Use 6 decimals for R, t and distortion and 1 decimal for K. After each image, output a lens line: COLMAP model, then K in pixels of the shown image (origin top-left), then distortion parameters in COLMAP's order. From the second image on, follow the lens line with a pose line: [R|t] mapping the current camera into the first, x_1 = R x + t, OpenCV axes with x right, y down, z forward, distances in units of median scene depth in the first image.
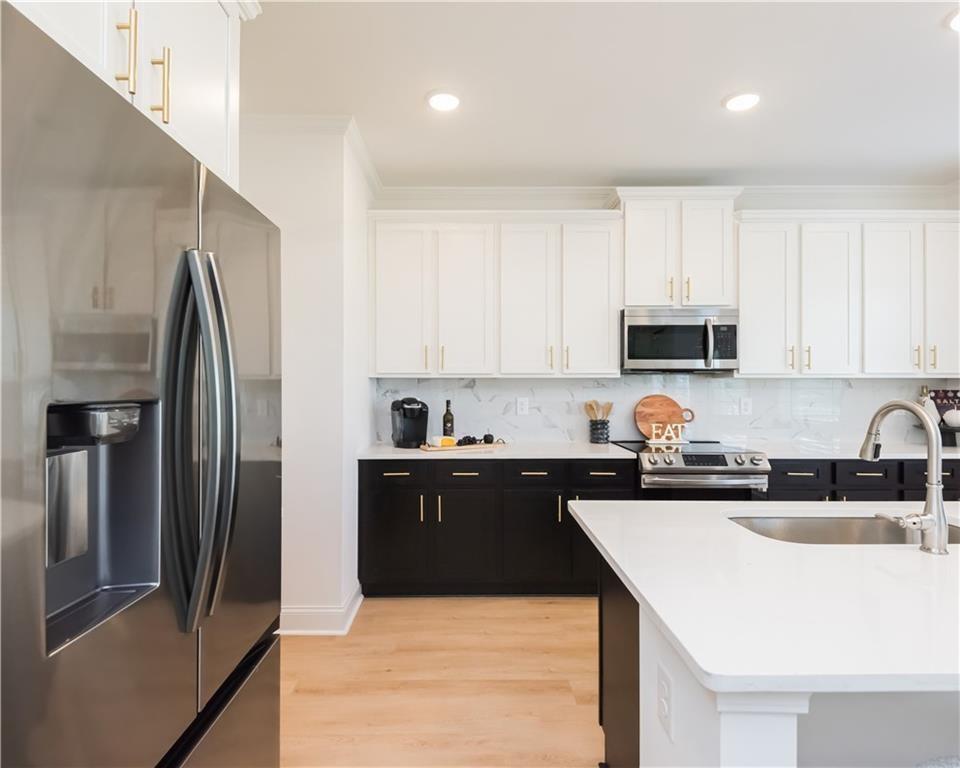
lens RADIAL K [[524.3, 0, 475.4], [0, 524.3, 388.6], [0, 0, 1]] dist [0.013655, -0.012248]
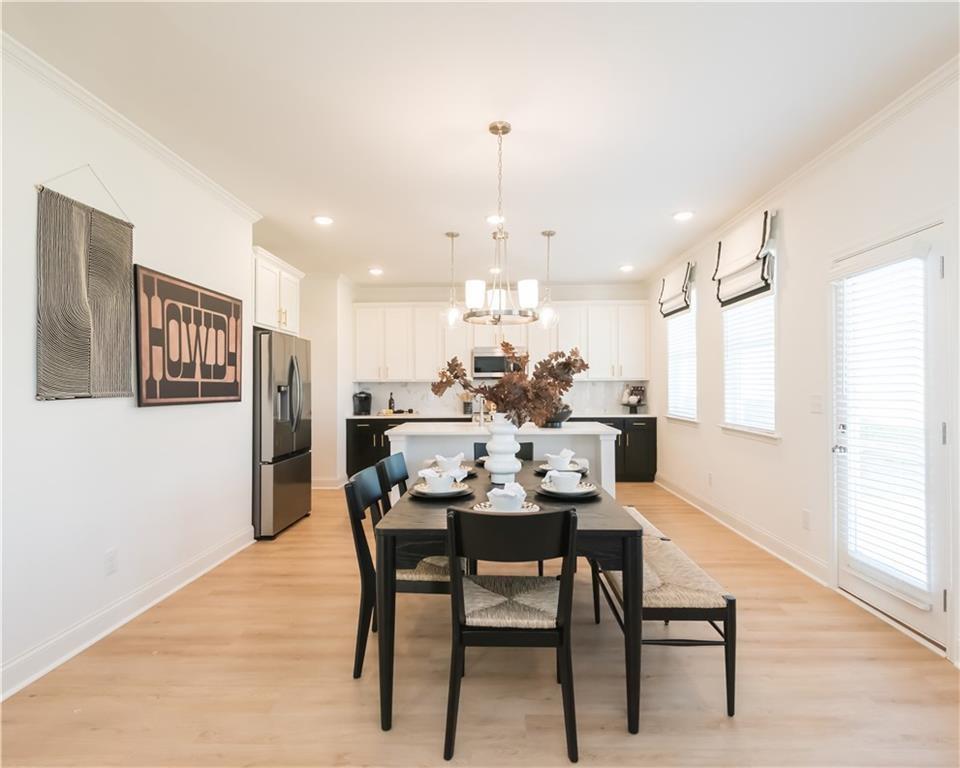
lens RADIAL K [[524.3, 0, 487.2], [0, 524.3, 381.0], [0, 0, 1]] dist [0.013655, -0.012248]
pose [[0.999242, -0.004239, -0.038689, 0.420272], [0.003766, 0.999917, -0.012282, 0.003676], [0.038738, 0.012127, 0.999176, -1.090013]]
